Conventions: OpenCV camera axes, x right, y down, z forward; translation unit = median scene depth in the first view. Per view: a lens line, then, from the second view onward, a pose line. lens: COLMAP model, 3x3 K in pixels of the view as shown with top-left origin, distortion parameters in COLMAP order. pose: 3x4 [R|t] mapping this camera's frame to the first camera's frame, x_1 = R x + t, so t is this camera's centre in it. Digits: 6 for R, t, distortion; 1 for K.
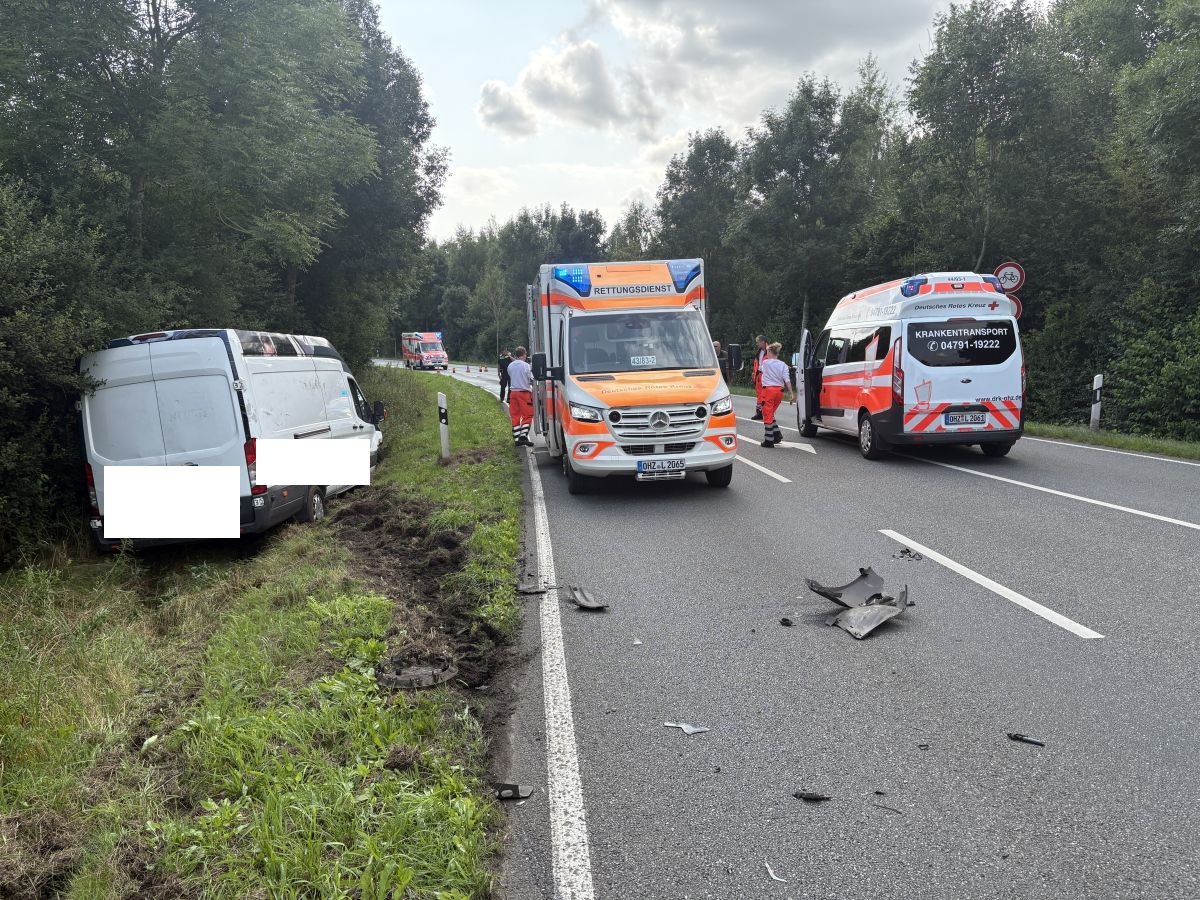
lens RADIAL K [[783.2, 0, 600.0], [0, 783.2, 450.0], [0, 0, 1]] dist [-0.004229, -0.001176]
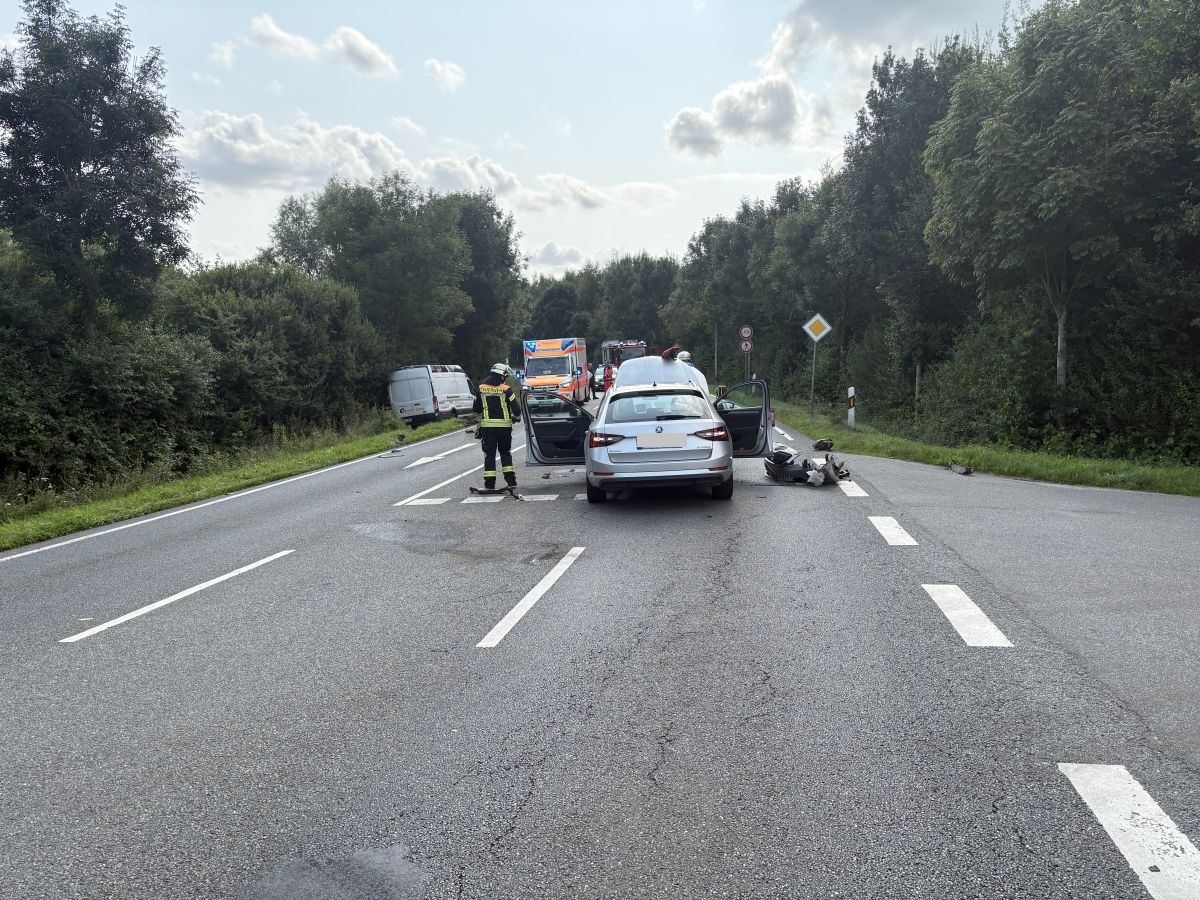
lens RADIAL K [[919.2, 0, 600.0], [0, 919.2, 450.0], [0, 0, 1]] dist [-0.041276, -0.003102]
pose [[0.974323, 0.004281, -0.225116, 1.018716], [-0.009975, 0.999658, -0.024165, 0.269293], [0.224935, 0.025790, 0.974032, -2.390178]]
